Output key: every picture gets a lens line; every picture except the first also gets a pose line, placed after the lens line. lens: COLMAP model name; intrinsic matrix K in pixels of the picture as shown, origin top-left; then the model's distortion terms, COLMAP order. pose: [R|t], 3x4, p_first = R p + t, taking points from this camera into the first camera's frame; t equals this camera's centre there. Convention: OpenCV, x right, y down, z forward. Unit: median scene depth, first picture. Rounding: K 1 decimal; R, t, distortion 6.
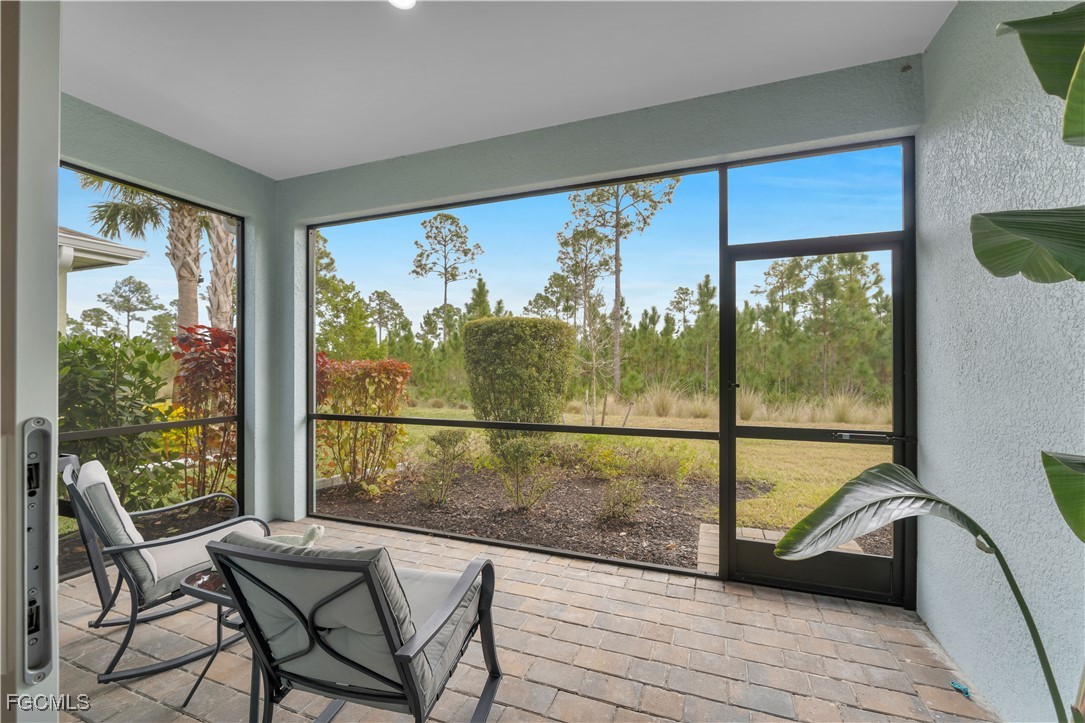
lens RADIAL K [[460.6, 0, 542.5], [0, 460.6, 361.5], [0, 0, 1]] dist [-0.002636, -0.000224]
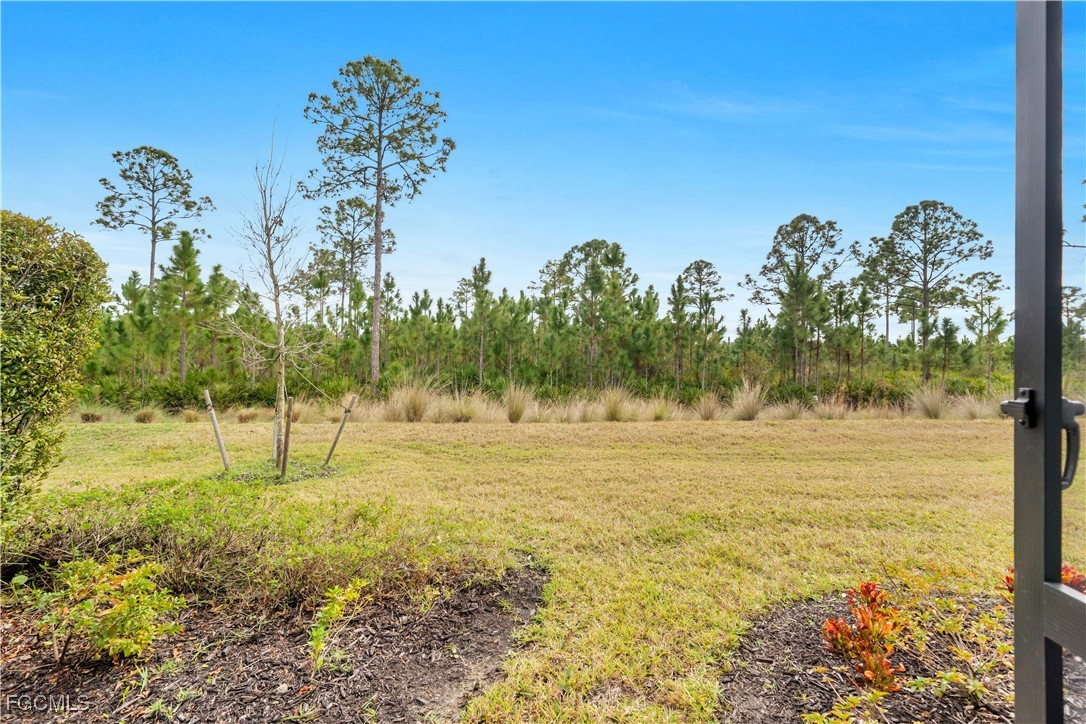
lens RADIAL K [[459.3, 0, 536.5], [0, 459.3, 355.5], [0, 0, 1]] dist [-0.005656, -0.000536]
pose [[0.902524, 0.014583, 0.430393, 0.052832], [-0.016754, 0.999859, 0.001256, 0.002974], [-0.430314, -0.008345, 0.902641, 0.105923]]
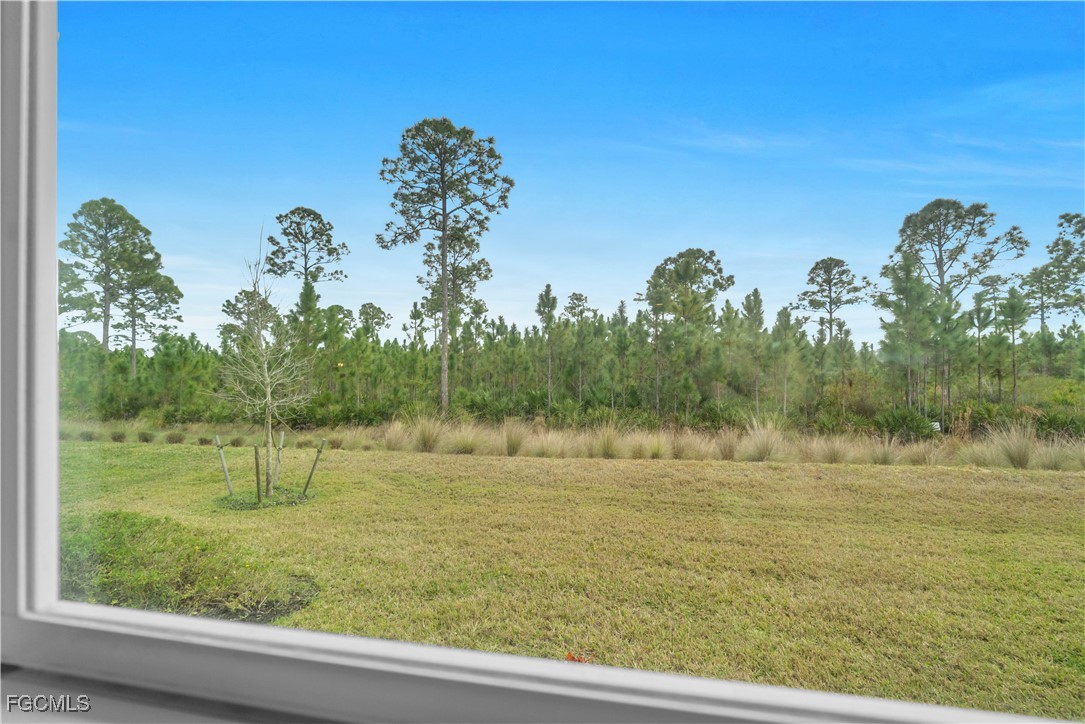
lens RADIAL K [[458.9, 0, 536.0], [0, 458.9, 355.5], [0, 0, 1]] dist [-0.005656, -0.000536]
pose [[0.987230, -0.000965, 0.159298, 0.153125], [0.003608, 0.999861, -0.016304, -0.021405], [-0.159260, 0.016670, 0.987096, 0.057444]]
